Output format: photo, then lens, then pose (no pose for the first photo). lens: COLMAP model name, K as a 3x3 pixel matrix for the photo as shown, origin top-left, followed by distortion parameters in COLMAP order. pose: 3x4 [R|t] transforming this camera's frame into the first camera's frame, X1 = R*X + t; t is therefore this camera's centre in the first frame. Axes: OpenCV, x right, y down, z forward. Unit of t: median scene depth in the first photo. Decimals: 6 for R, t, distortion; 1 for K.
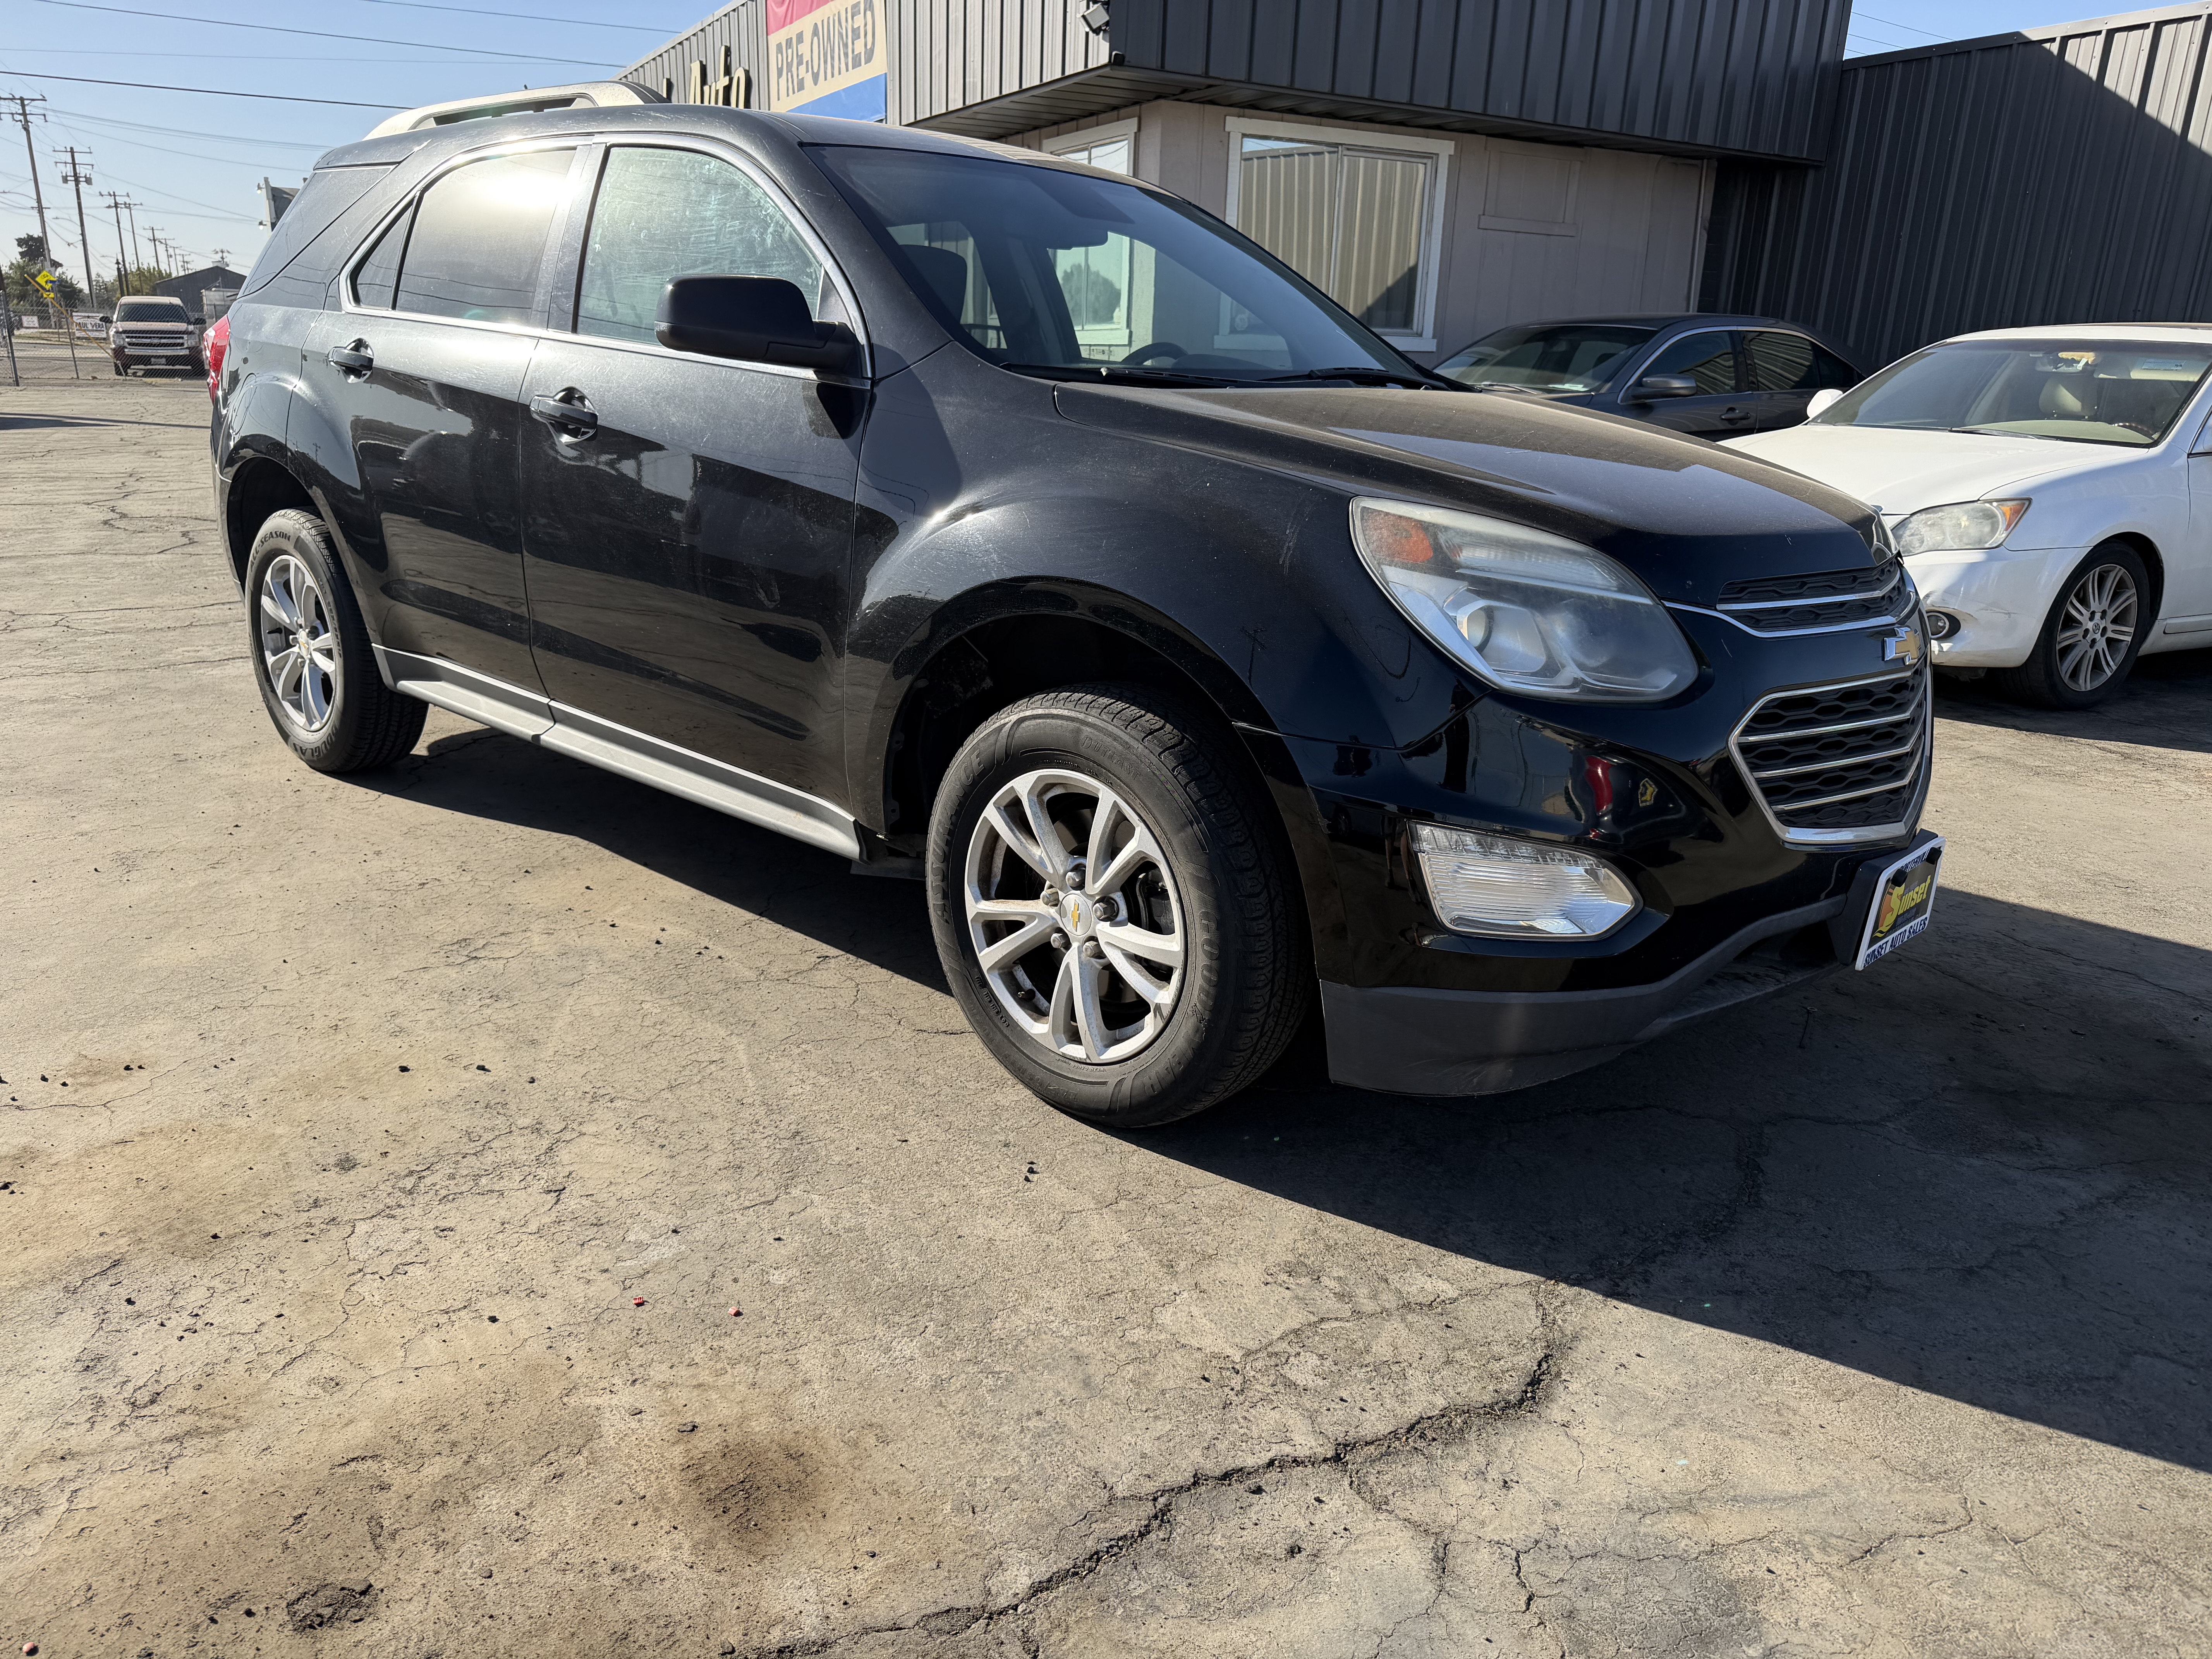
lens RADIAL K [[1544.2, 0, 1106.3], [0, 1544.2, 826.6], [0, 0, 1]] dist [0.010031, -0.018875]
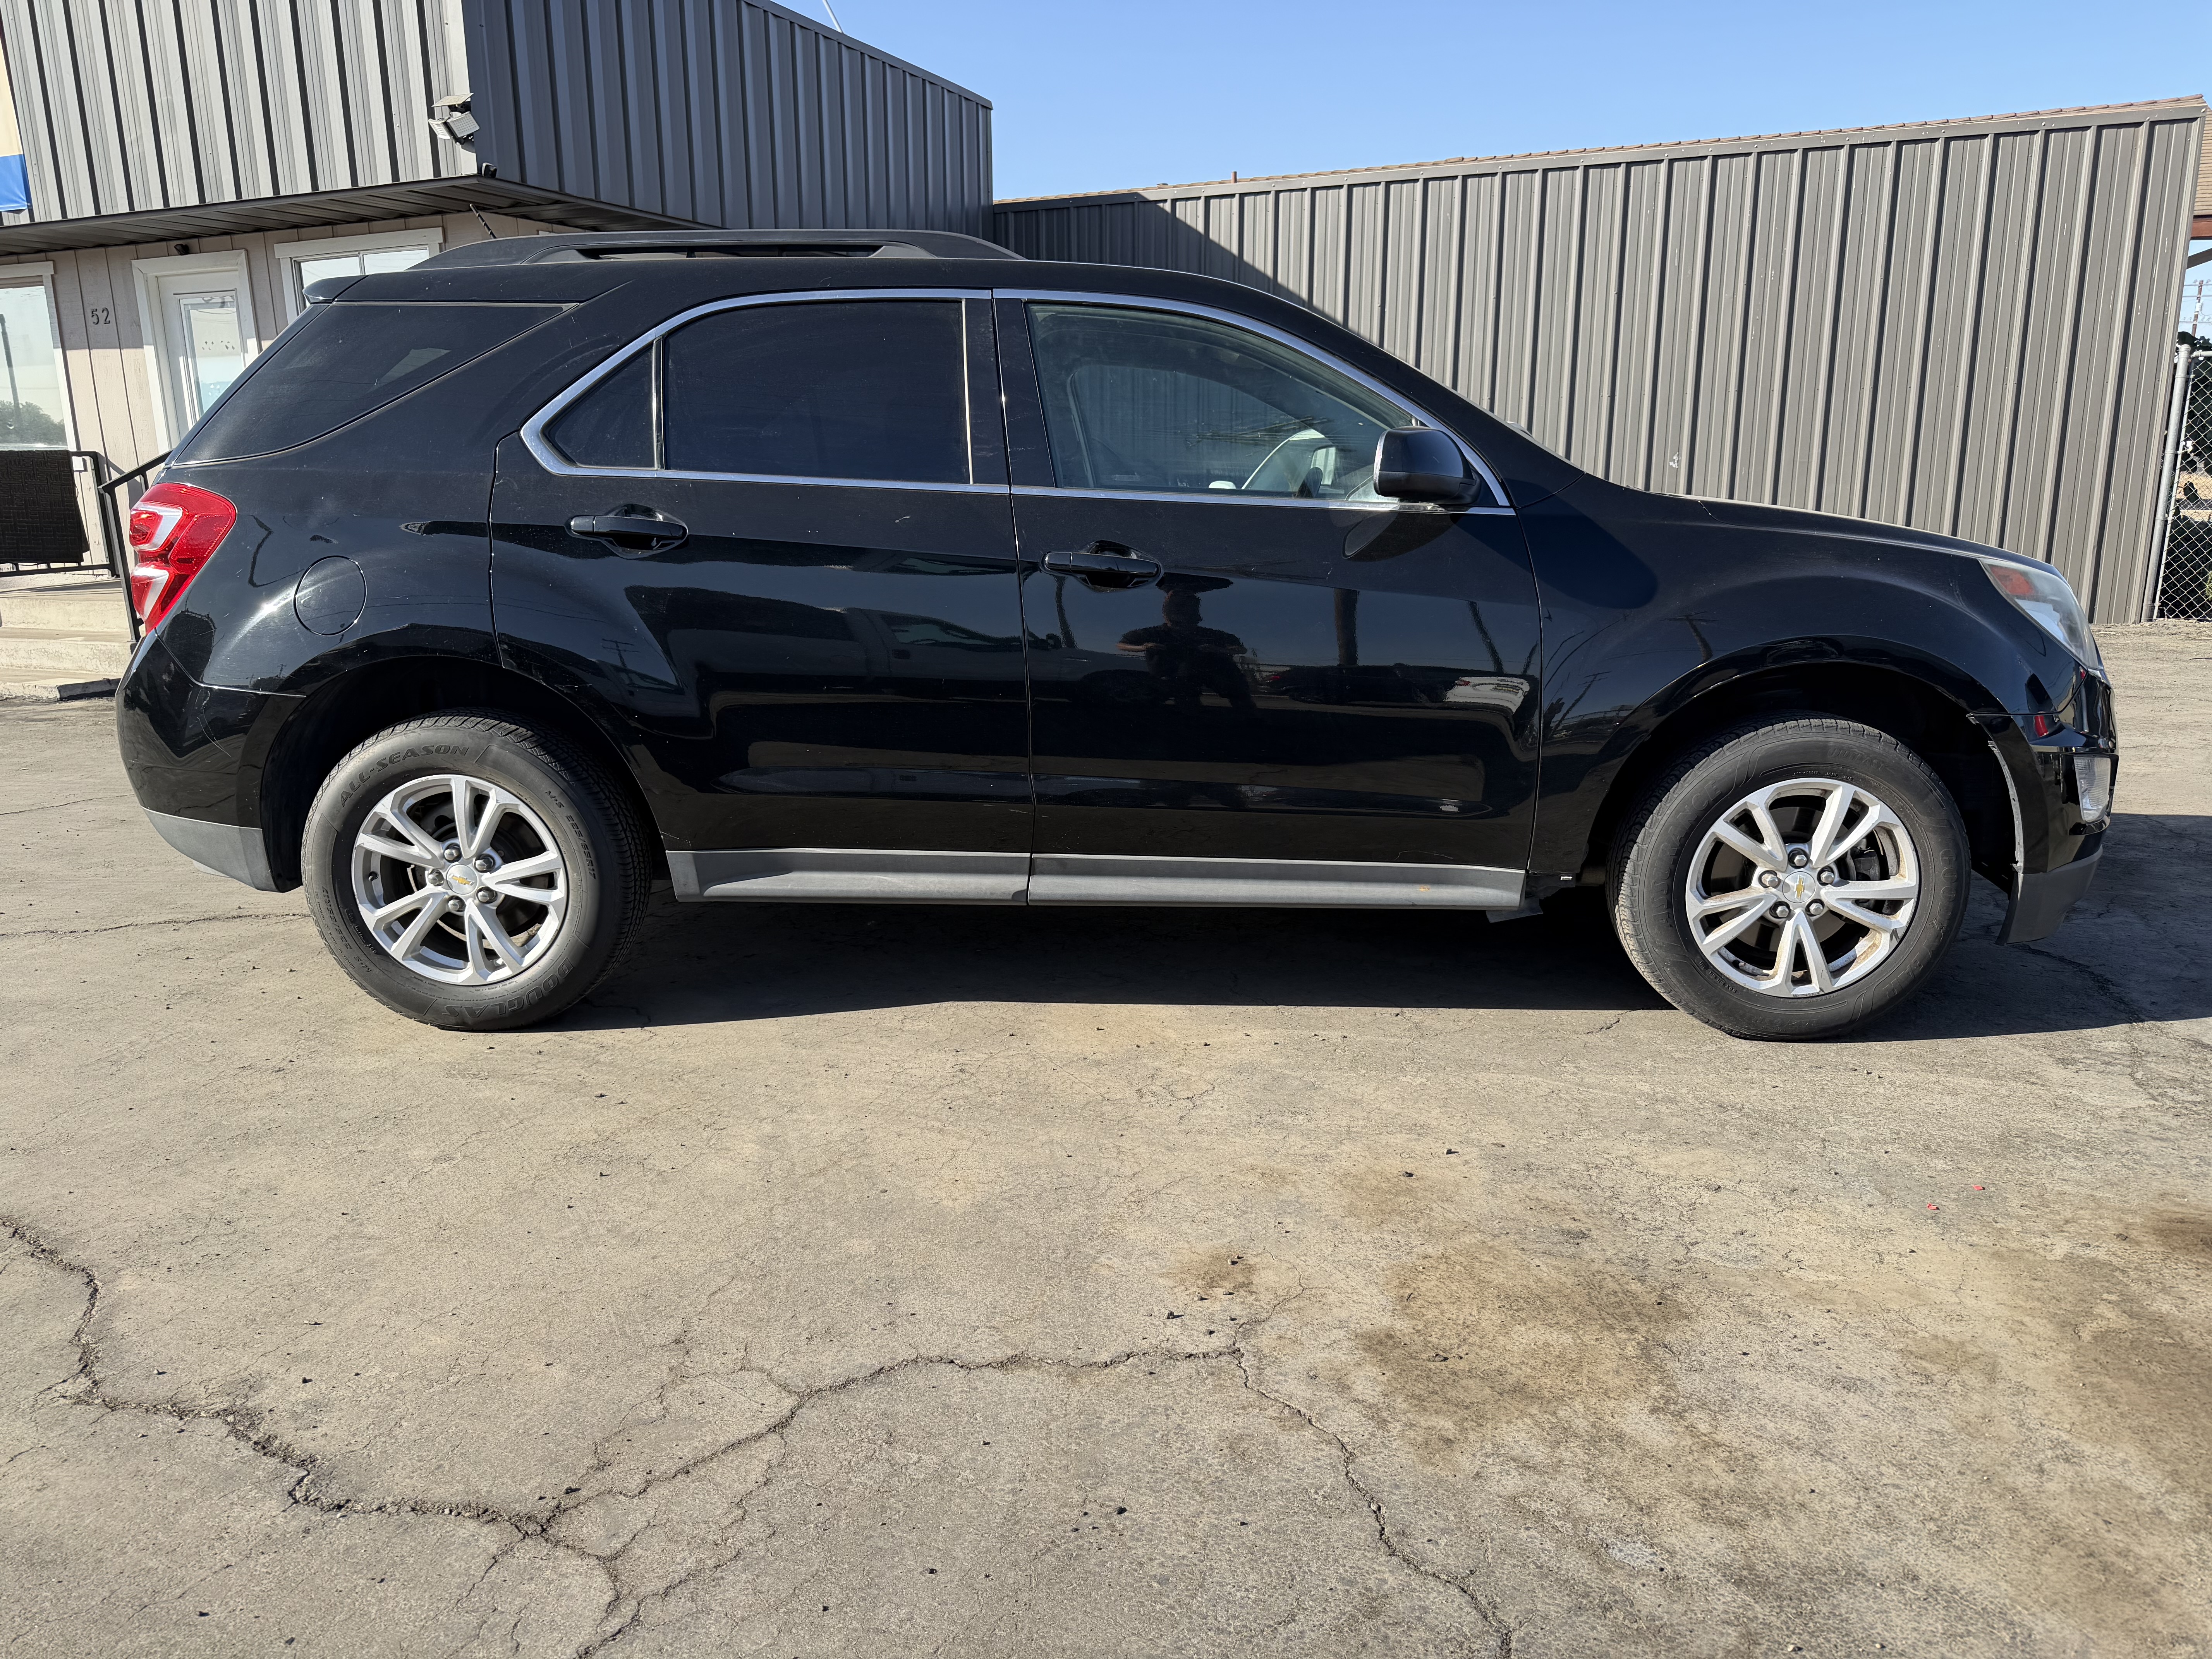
lens RADIAL K [[1544.2, 0, 1108.8], [0, 1544.2, 828.2], [0, 0, 1]] dist [0.010031, -0.018875]
pose [[0.779218, -0.184573, 0.598959, -1.217880], [0.218317, 0.975736, 0.016658, -0.139018], [-0.587501, 0.117783, 0.800606, 0.252915]]
